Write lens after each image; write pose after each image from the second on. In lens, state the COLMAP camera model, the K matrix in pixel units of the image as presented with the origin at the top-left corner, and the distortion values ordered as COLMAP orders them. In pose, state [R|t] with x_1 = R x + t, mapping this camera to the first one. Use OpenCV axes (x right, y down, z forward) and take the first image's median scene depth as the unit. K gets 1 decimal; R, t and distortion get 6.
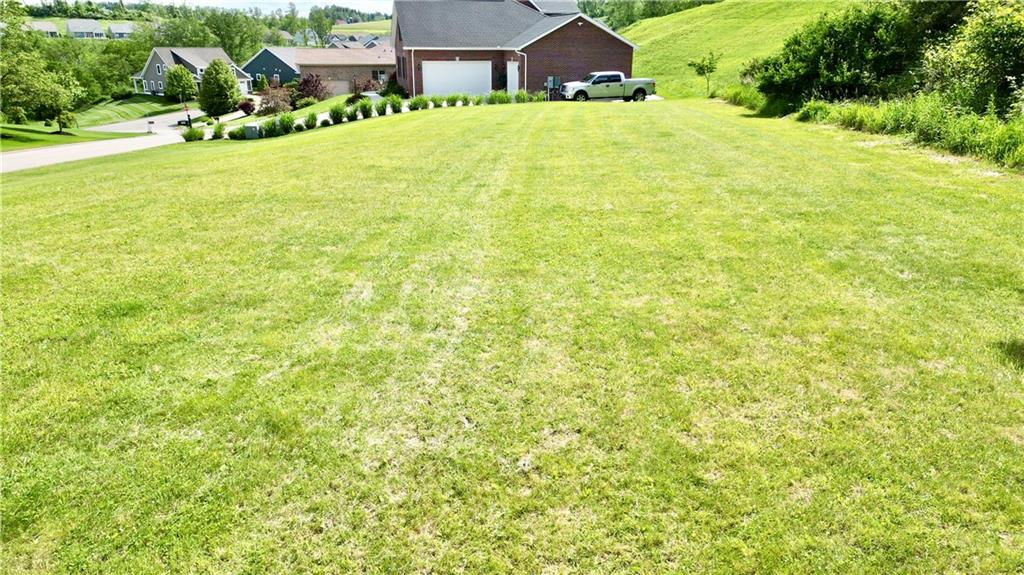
lens RADIAL K [[710.7, 0, 550.3], [0, 710.7, 294.3], [0, 0, 1]] dist [0.063970, -0.055308]
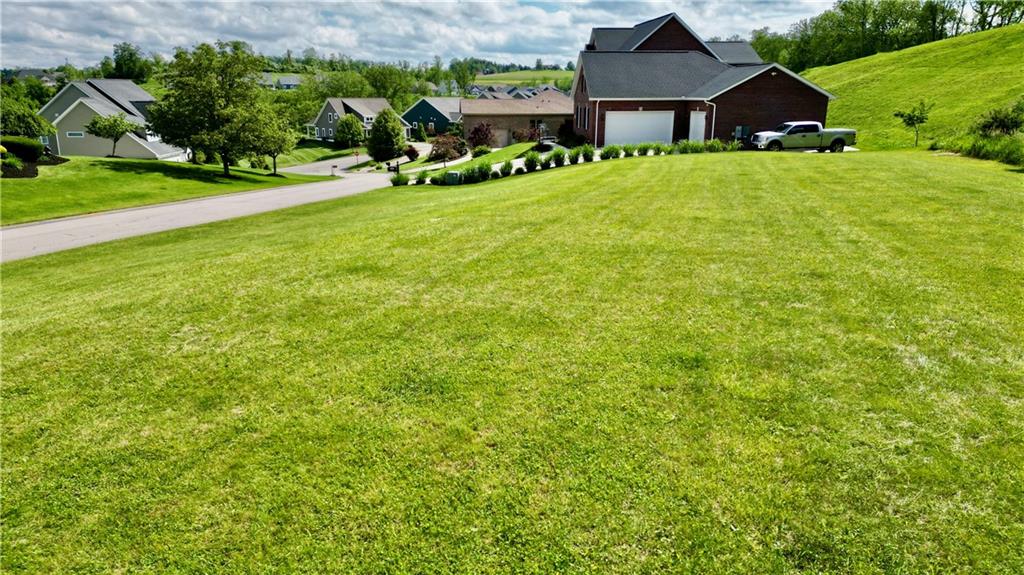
lens RADIAL K [[710.7, 0, 512.4], [0, 710.7, 293.8], [0, 0, 1]] dist [0.063970, -0.055308]
pose [[0.986221, 0.045981, -0.158913, -0.127918], [-0.055570, 0.996859, -0.056433, -0.001867], [0.155819, 0.064487, 0.985678, -0.005548]]
